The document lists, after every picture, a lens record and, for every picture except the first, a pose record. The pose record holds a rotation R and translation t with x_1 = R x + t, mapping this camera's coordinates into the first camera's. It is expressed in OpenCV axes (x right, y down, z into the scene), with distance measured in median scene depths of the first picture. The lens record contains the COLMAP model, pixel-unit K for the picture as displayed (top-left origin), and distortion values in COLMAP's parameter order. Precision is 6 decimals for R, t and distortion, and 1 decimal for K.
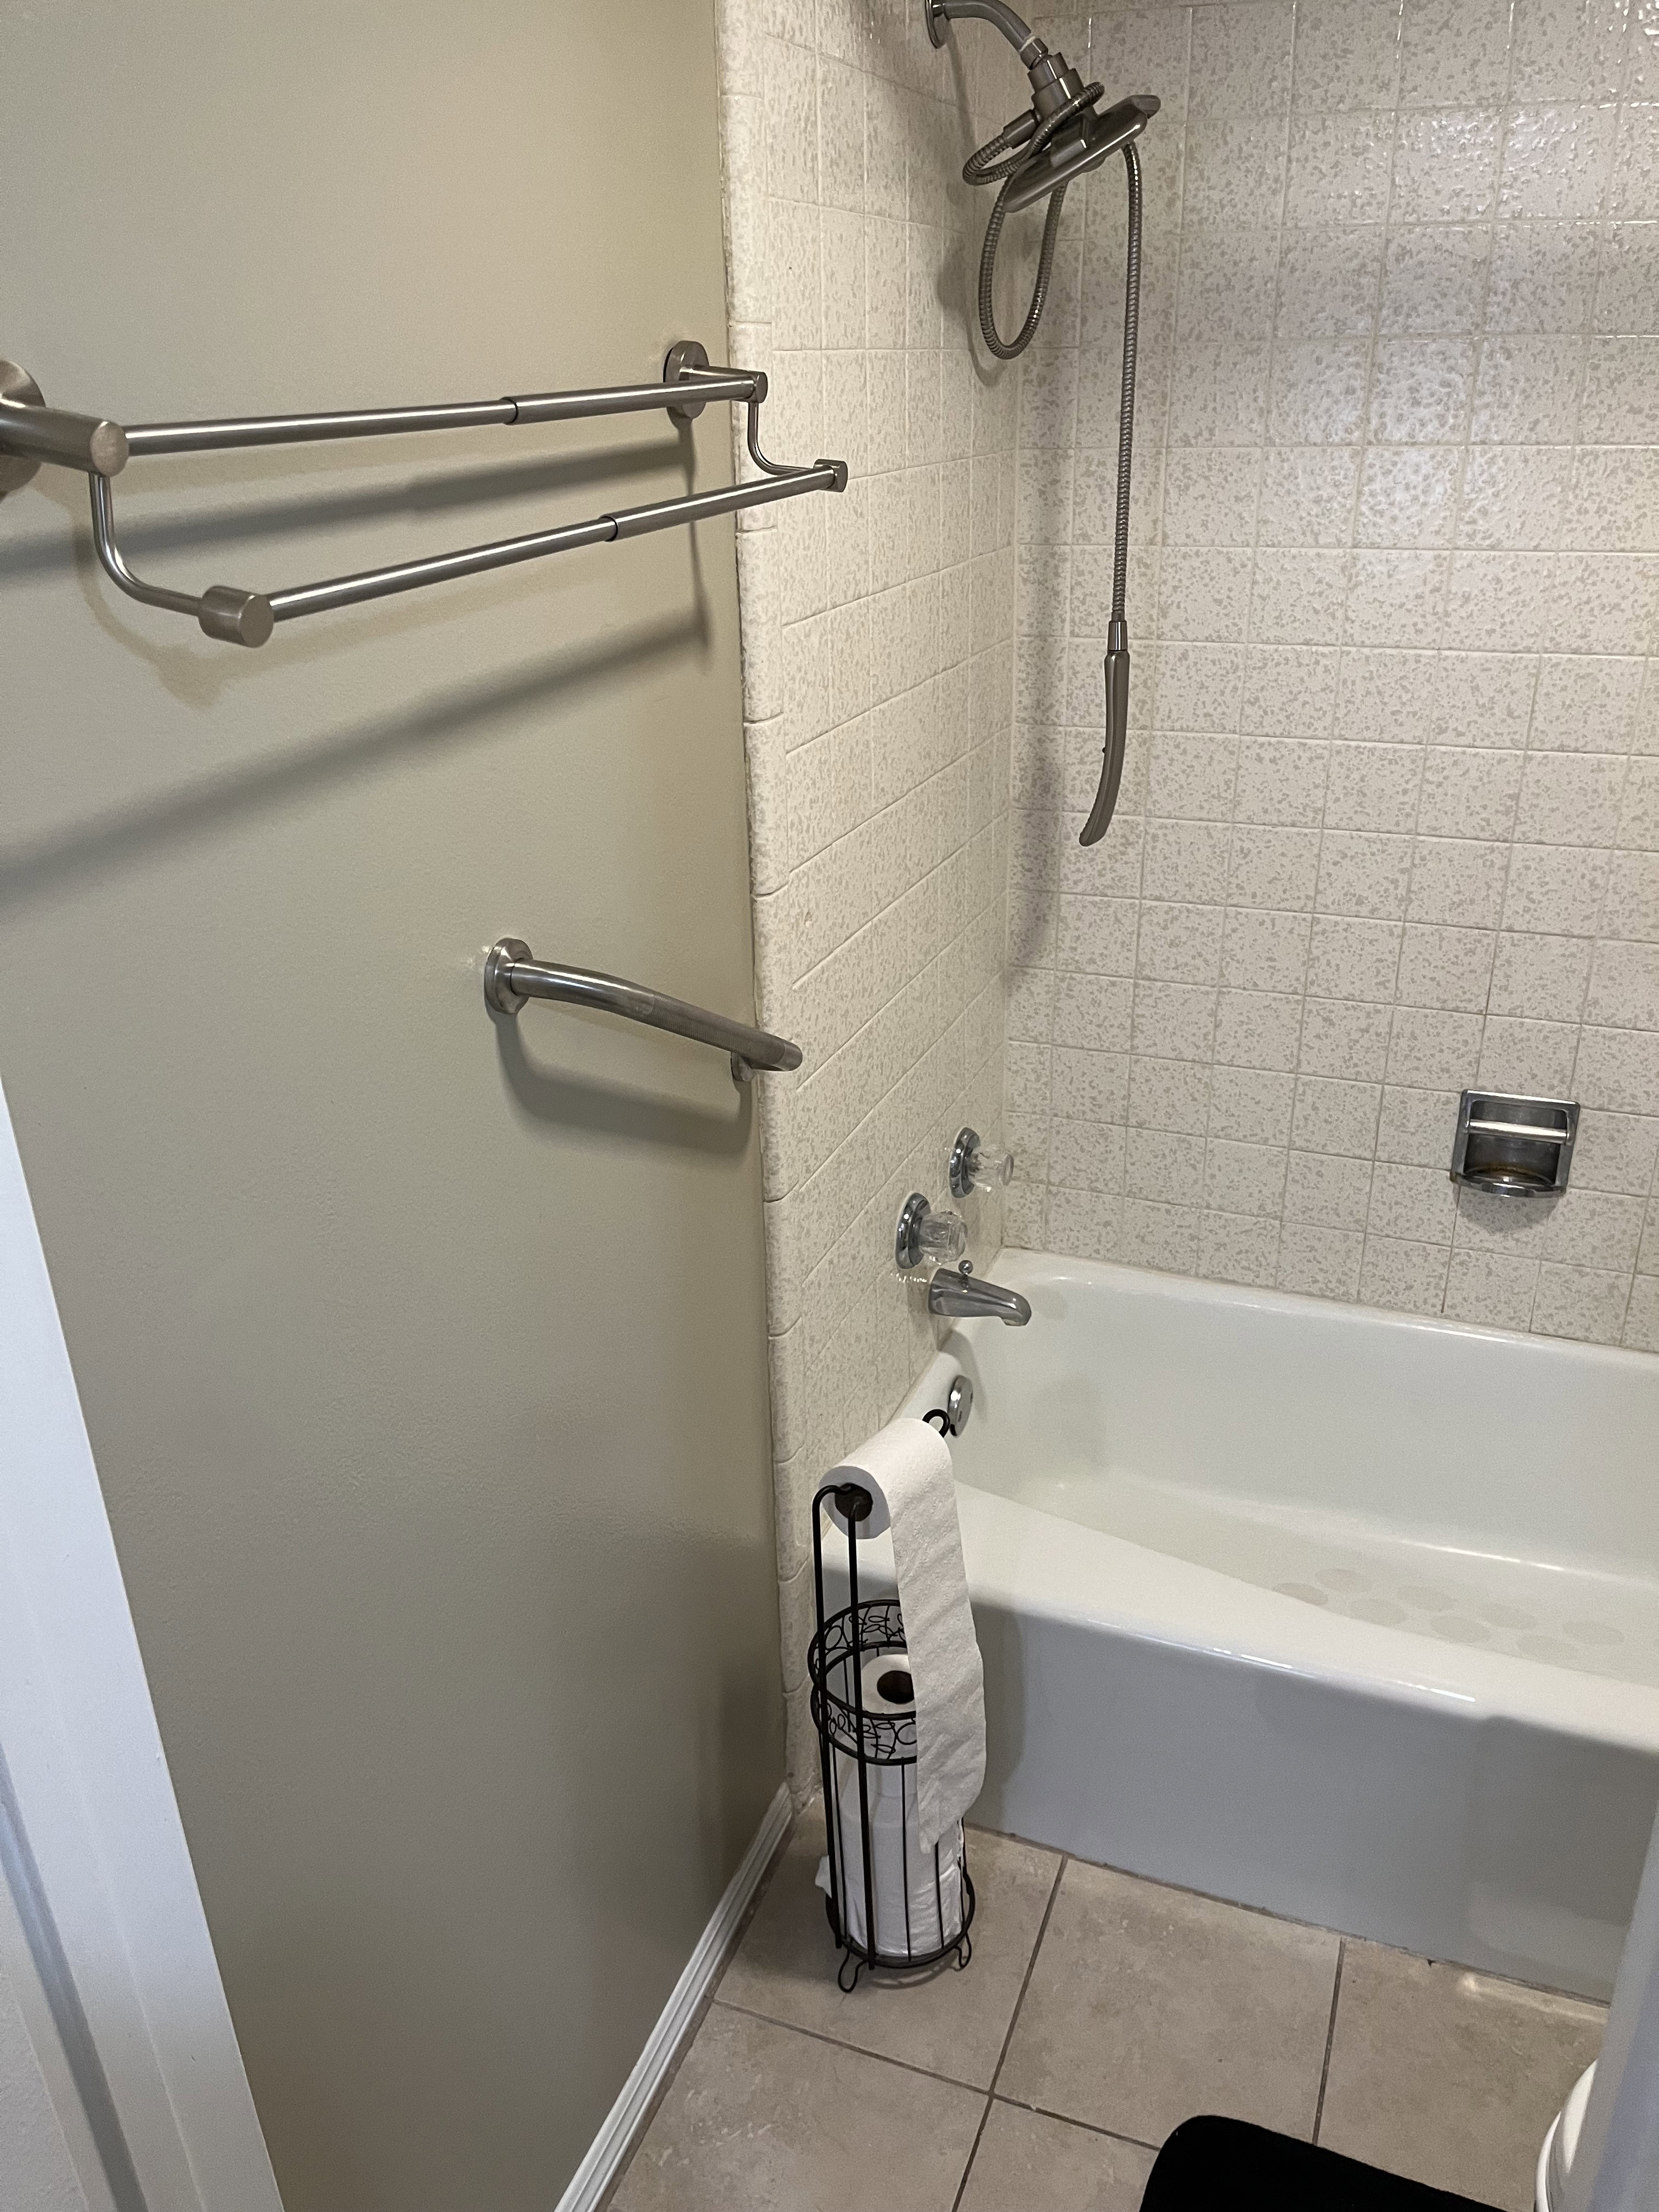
lens RADIAL K [[1685.9, 0, 886.1], [0, 1685.9, 1115.4], [0, 0, 1]] dist [0.061514, -0.079435]
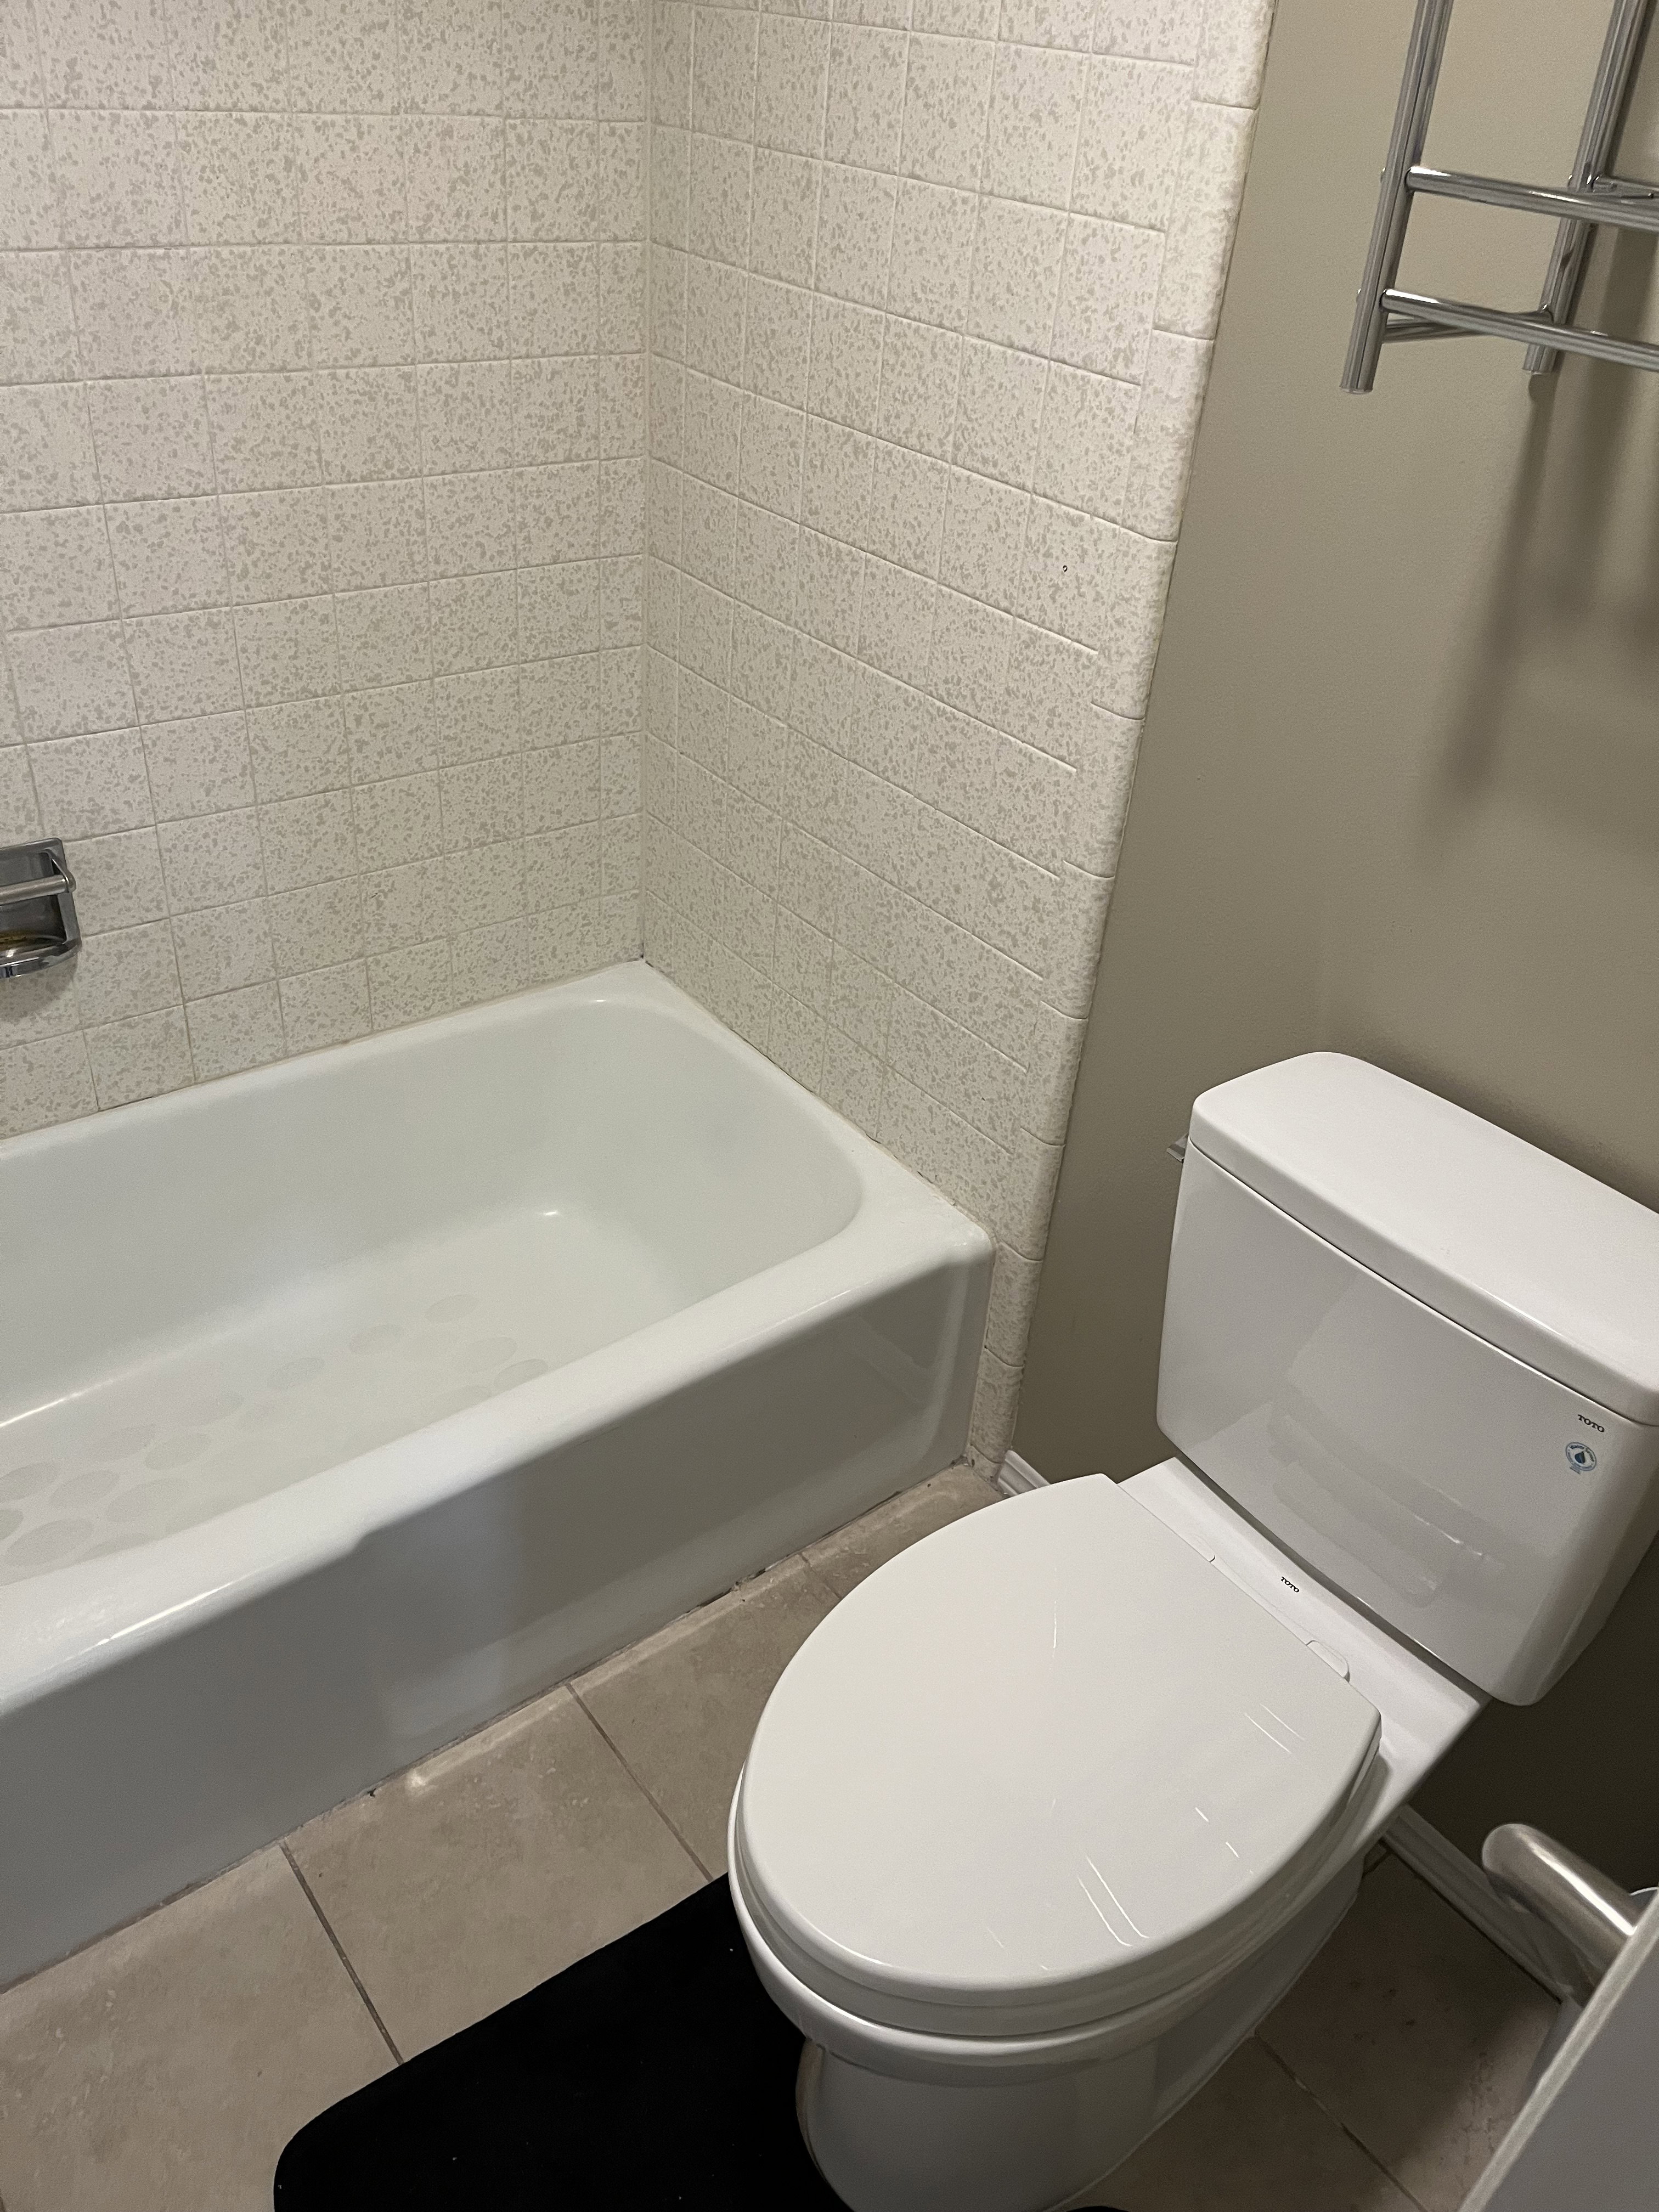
lens RADIAL K [[1685.9, 0, 886.1], [0, 1685.9, 1115.4], [0, 0, 1]] dist [0.061514, -0.079435]
pose [[0.535593, -0.423392, 0.730670, -0.038519], [0.273631, 0.905564, 0.324159, -0.043581], [-0.798915, 0.026317, 0.600868, 0.186731]]
